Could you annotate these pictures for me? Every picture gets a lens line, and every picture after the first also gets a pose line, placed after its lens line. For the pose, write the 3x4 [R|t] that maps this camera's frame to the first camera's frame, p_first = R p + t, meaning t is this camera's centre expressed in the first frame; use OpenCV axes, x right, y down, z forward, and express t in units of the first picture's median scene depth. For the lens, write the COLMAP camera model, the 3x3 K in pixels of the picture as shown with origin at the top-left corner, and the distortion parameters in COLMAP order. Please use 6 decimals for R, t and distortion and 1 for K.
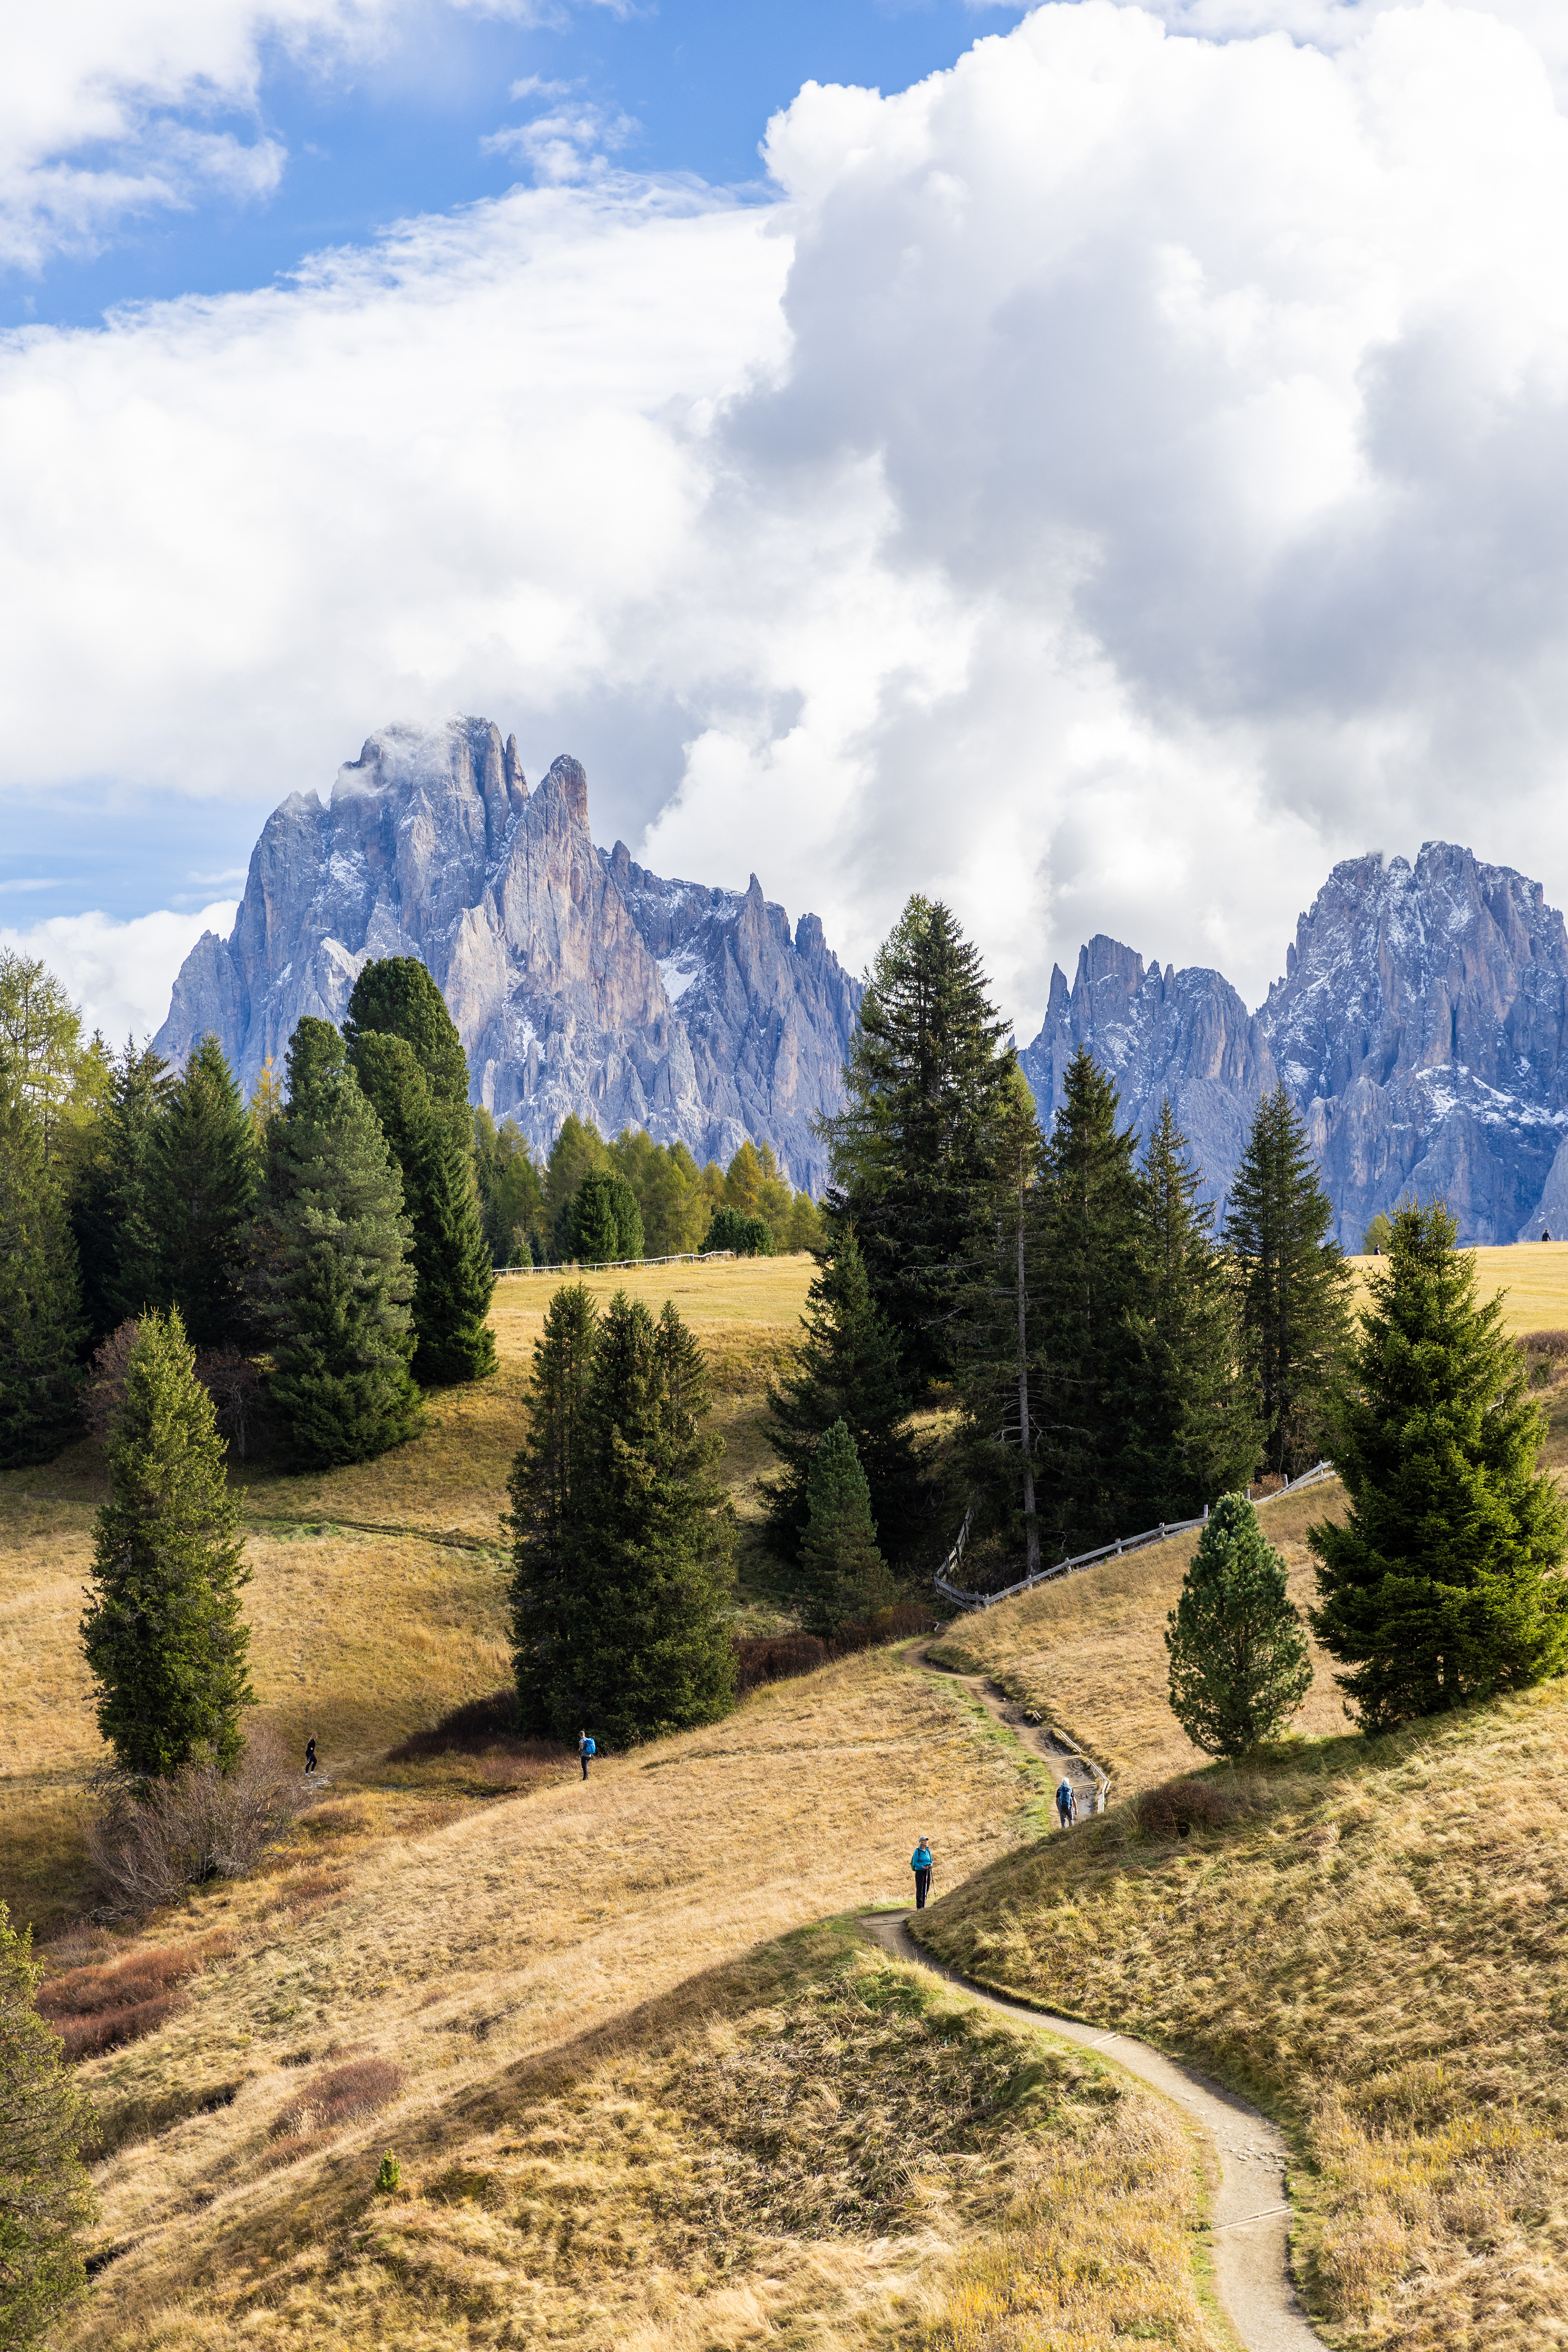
lens RADIAL K [[4433.2, 0, 796.2], [0, 4433.2, 1165.4], [0, 0, 1]] dist [0.038298, 0.000000]
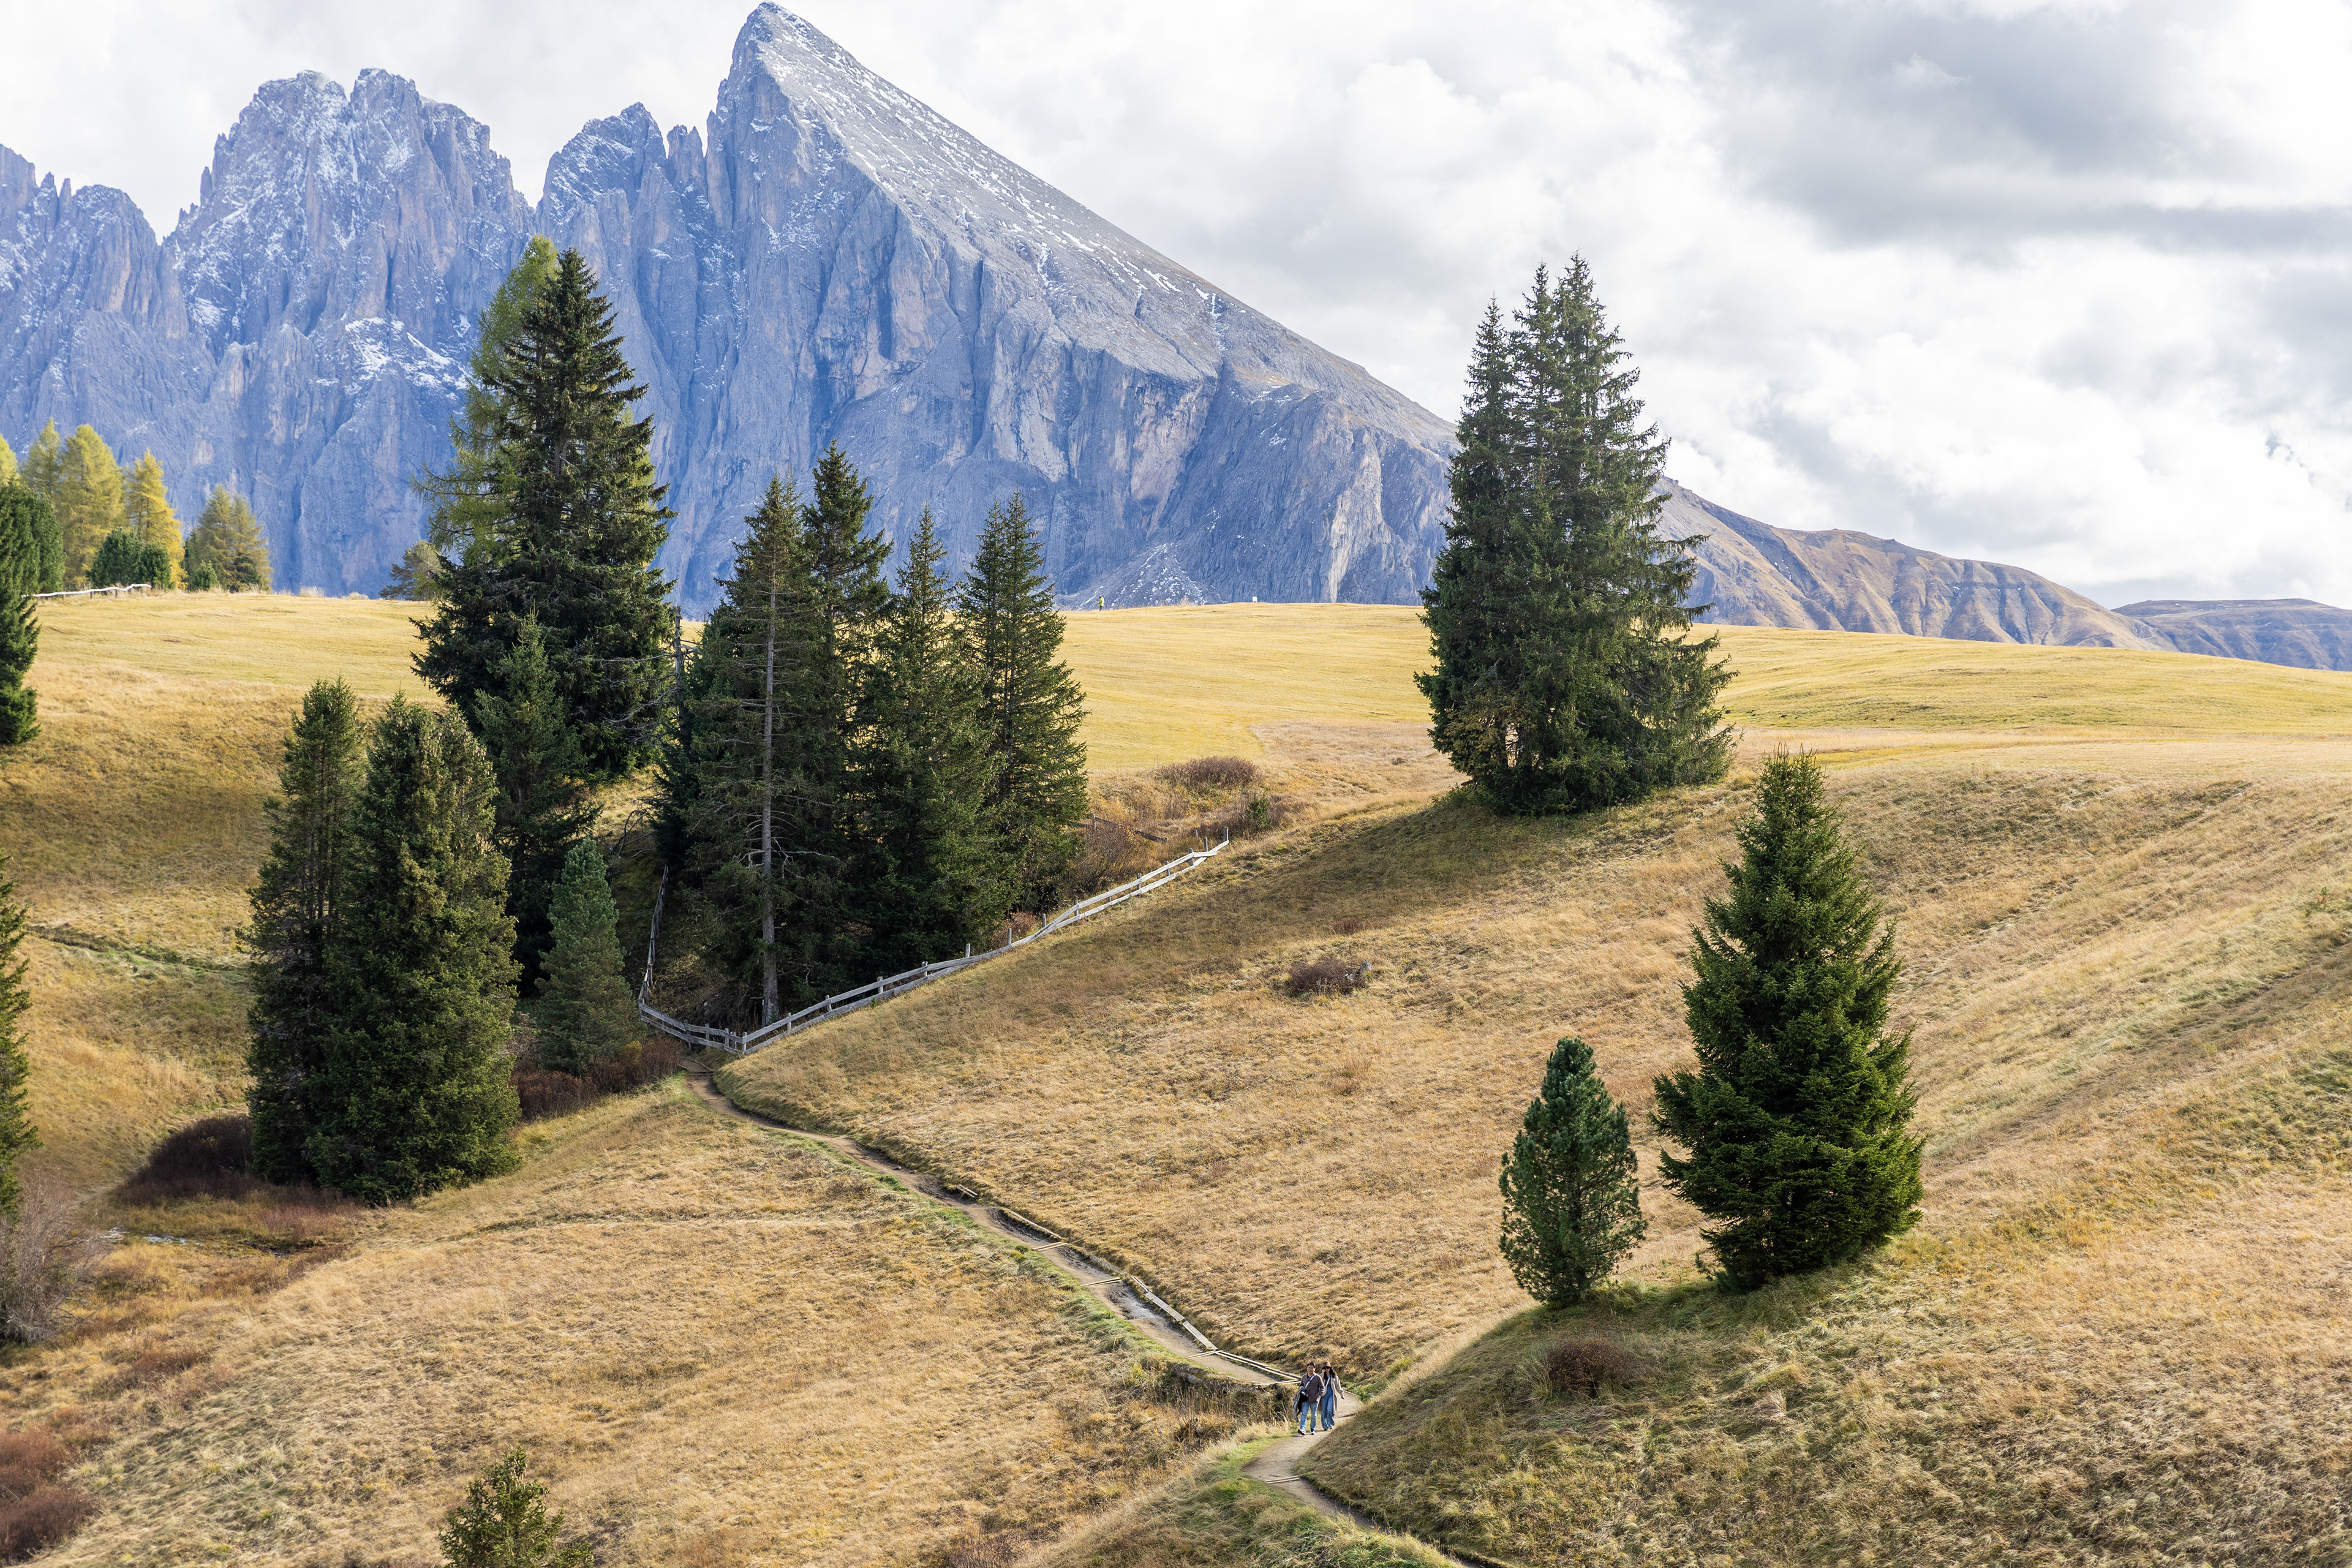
lens RADIAL K [[4811.2, 0, 1243.7], [0, 4811.2, 839.2], [0, 0, 1]] dist [0.019580, 0.000000]
pose [[0.943560, 0.043458, 0.328338, -0.157212], [-0.071151, 0.994805, 0.072803, -0.020277], [-0.323468, -0.092055, 0.941751, 0.013672]]
